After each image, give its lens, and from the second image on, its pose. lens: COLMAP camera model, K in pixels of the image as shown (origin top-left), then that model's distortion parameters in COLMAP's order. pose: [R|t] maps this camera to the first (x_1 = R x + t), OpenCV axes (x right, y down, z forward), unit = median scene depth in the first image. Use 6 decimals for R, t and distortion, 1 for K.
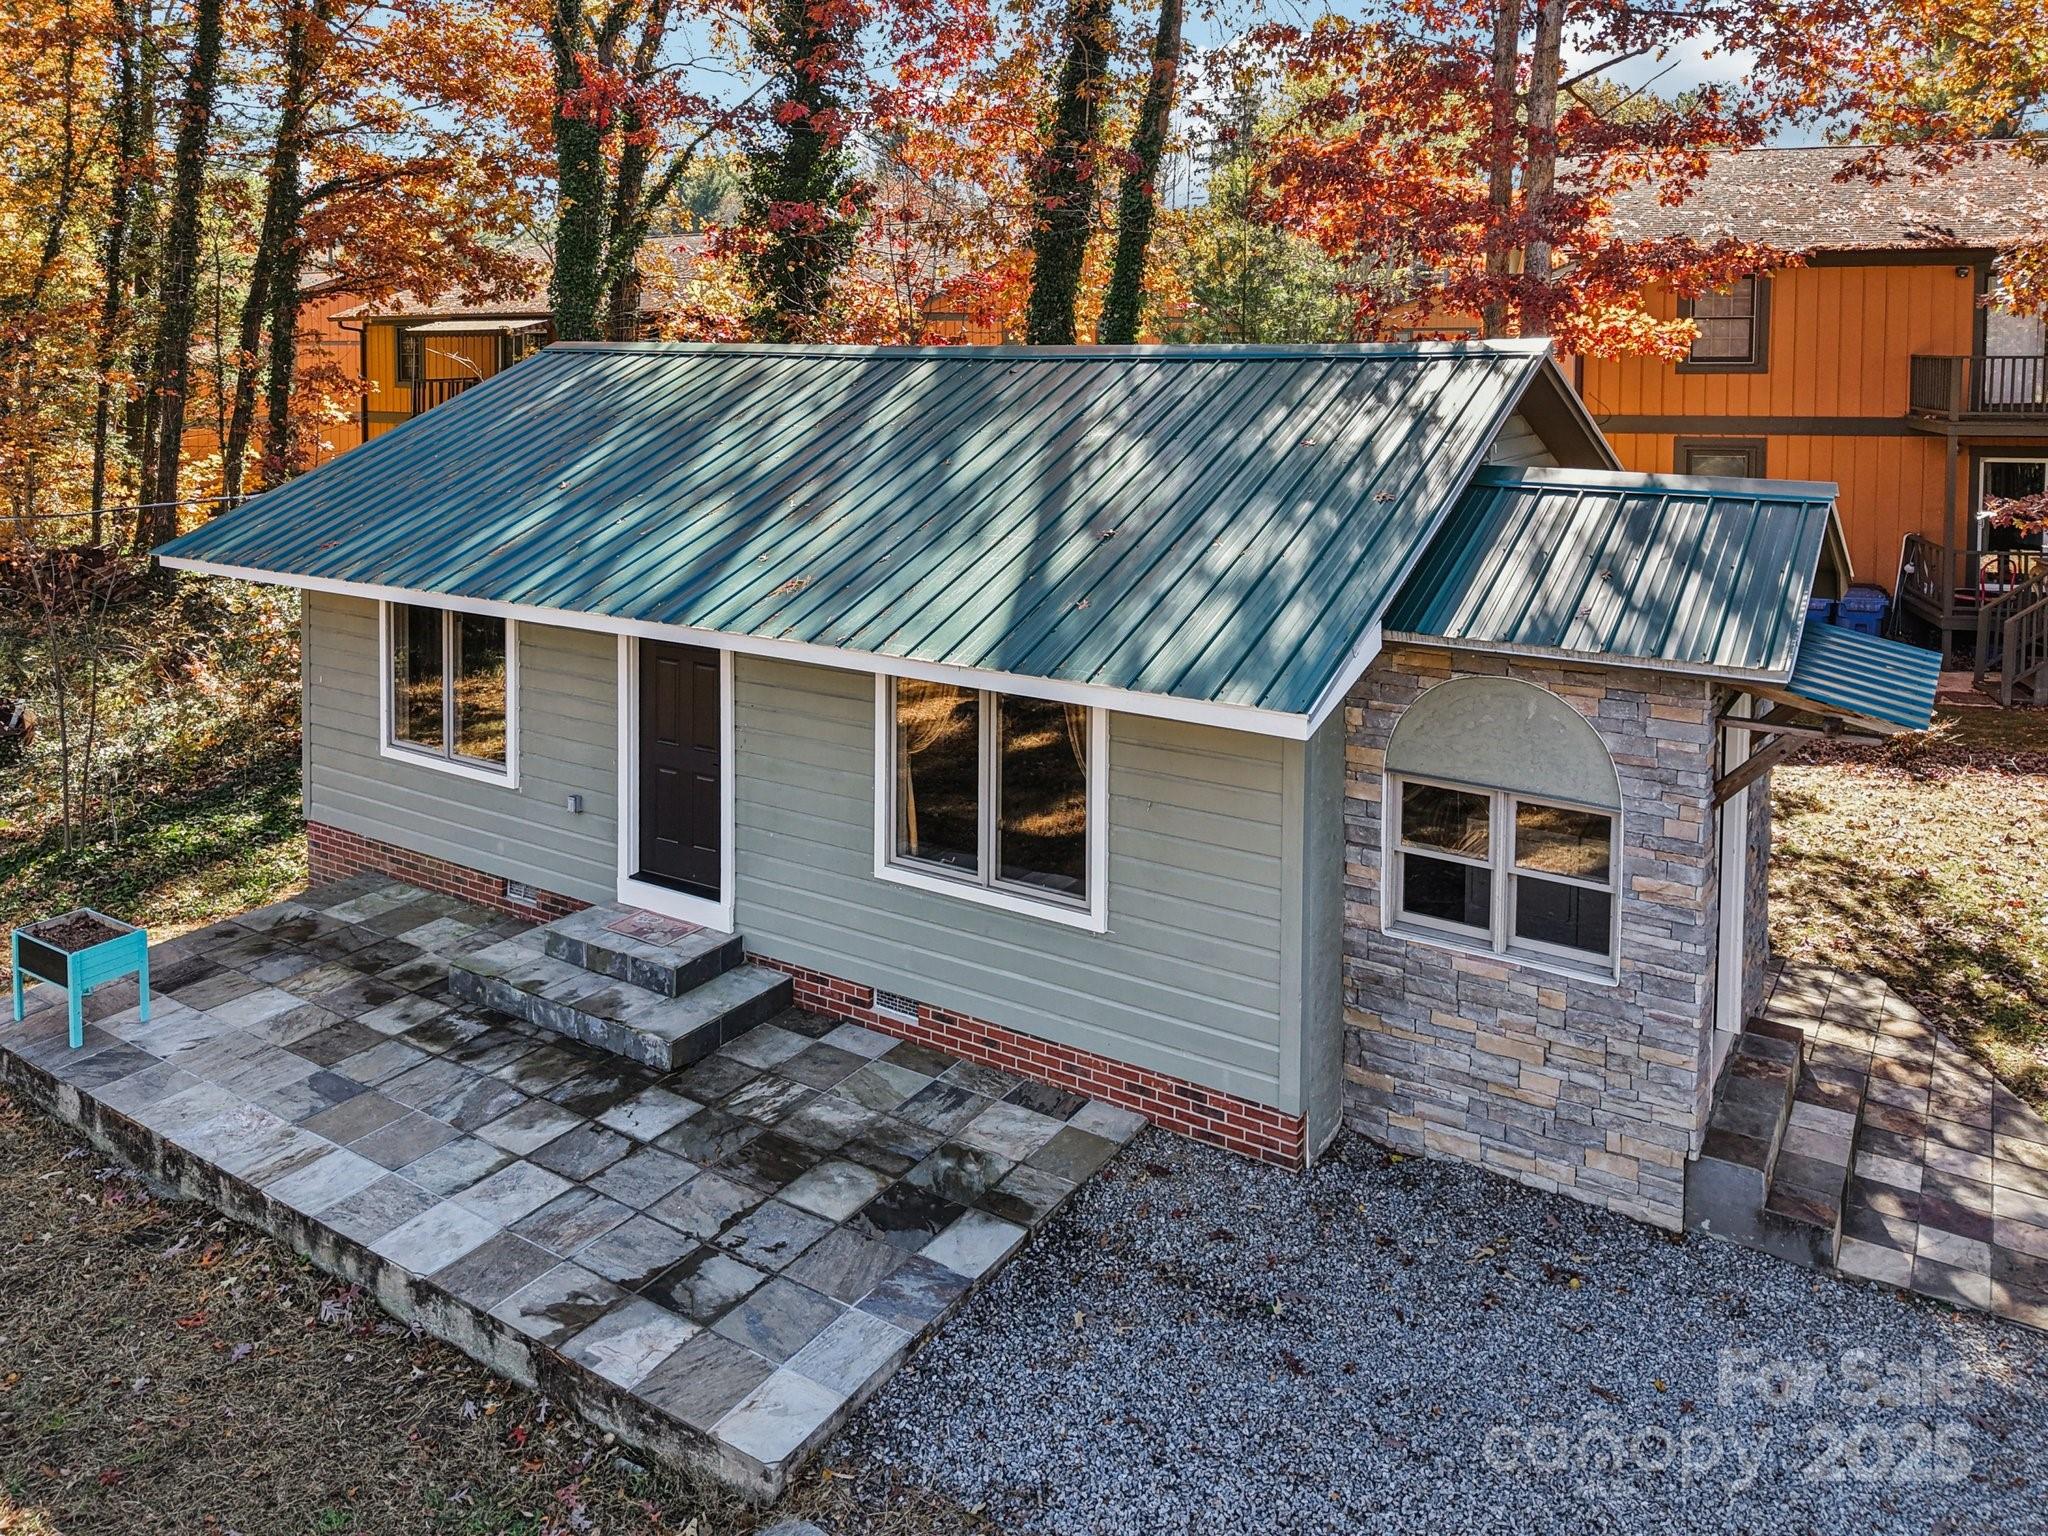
lens RADIAL K [[1459.8, 0, 1008.3], [0, 1459.8, 382.1], [0, 0, 1]] dist [0.057051, -0.062261]
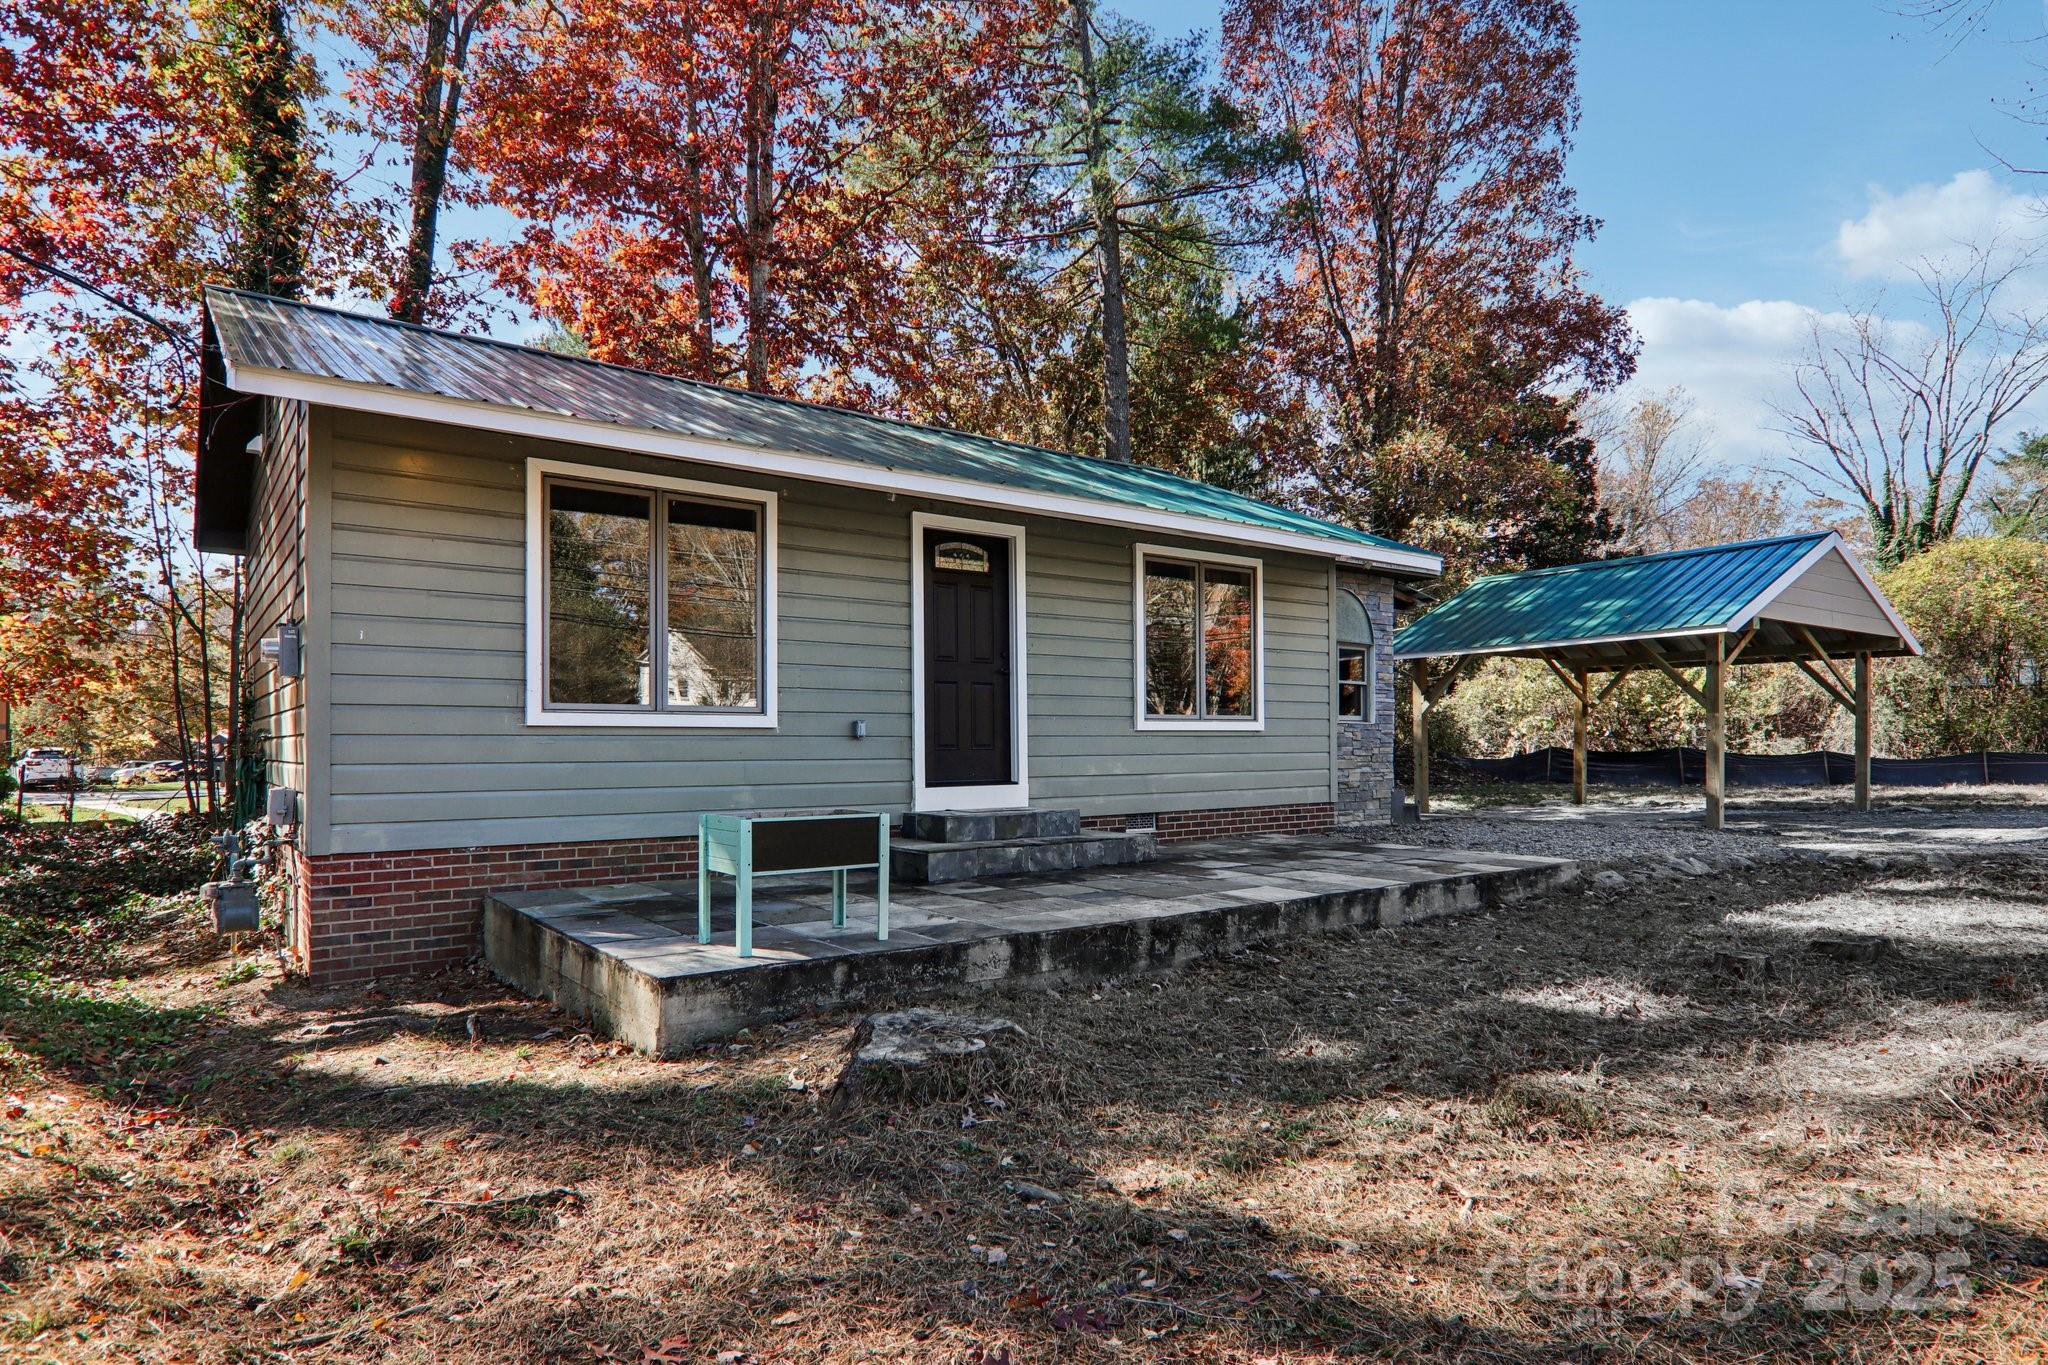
lens RADIAL K [[1114.0, 0, 1024.0], [0, 1114.0, 682.5], [0, 0, 1]] dist [-0.003274, -0.015866]
pose [[0.367034, 0.046772, 0.929031, -1.284582], [0.024865, 0.997885, -0.060062, 0.399109], [-0.929875, 0.045145, 0.365094, 0.803712]]
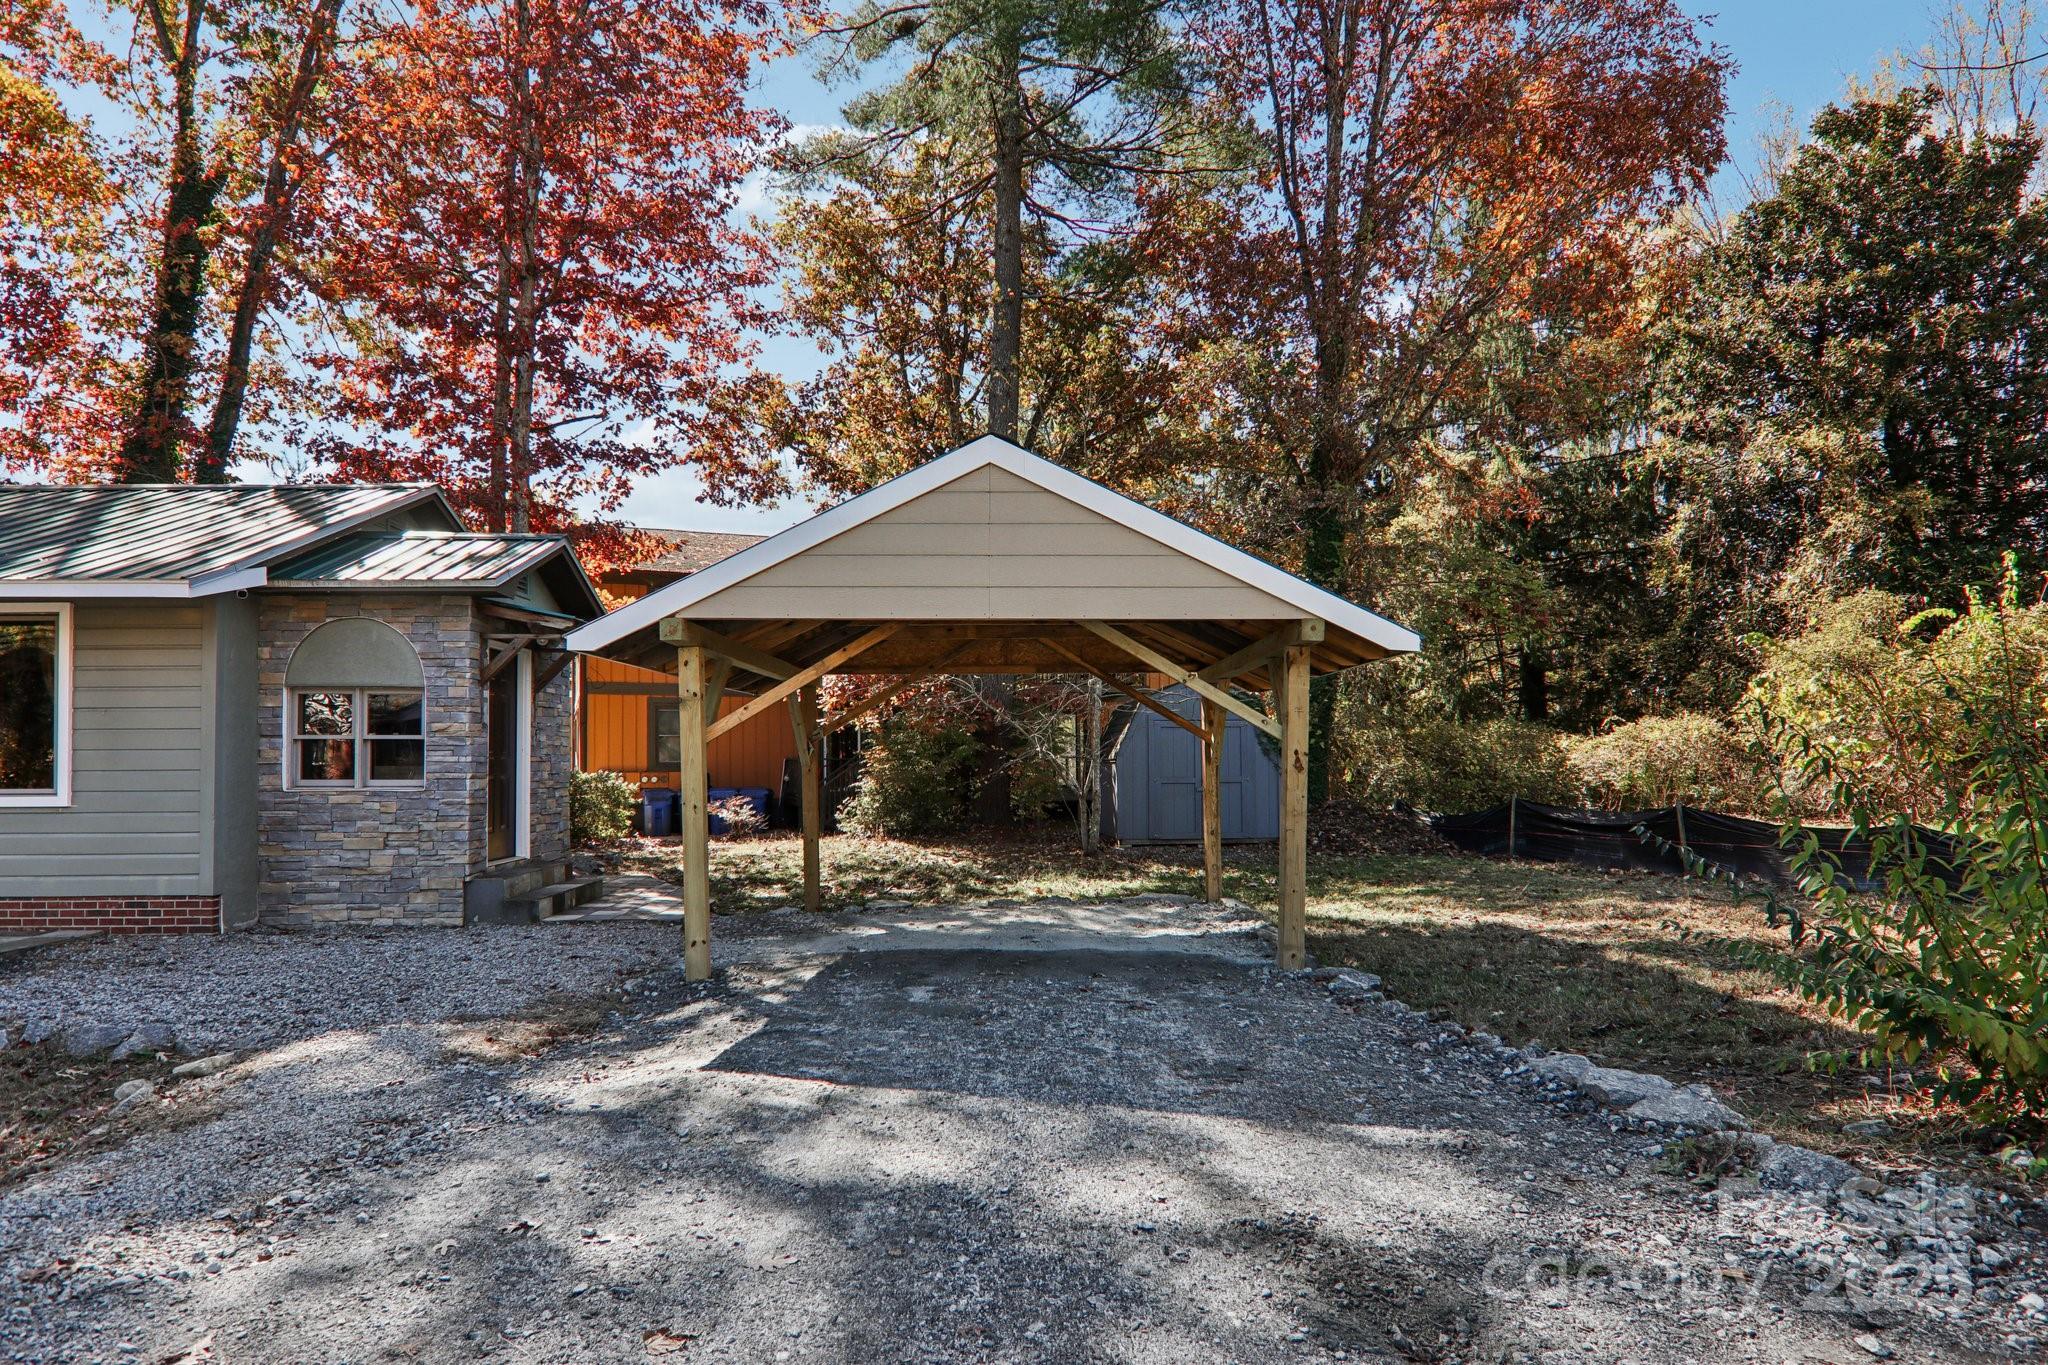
lens RADIAL K [[1162.6, 0, 1020.6], [0, 1162.6, 747.7], [0, 0, 1]] dist [-0.002027, -0.013649]
pose [[0.809750, 0.009997, 0.586690, 0.161723], [0.025003, 0.998359, -0.051520, 0.408601], [-0.586242, 0.056388, 0.808171, -0.481435]]
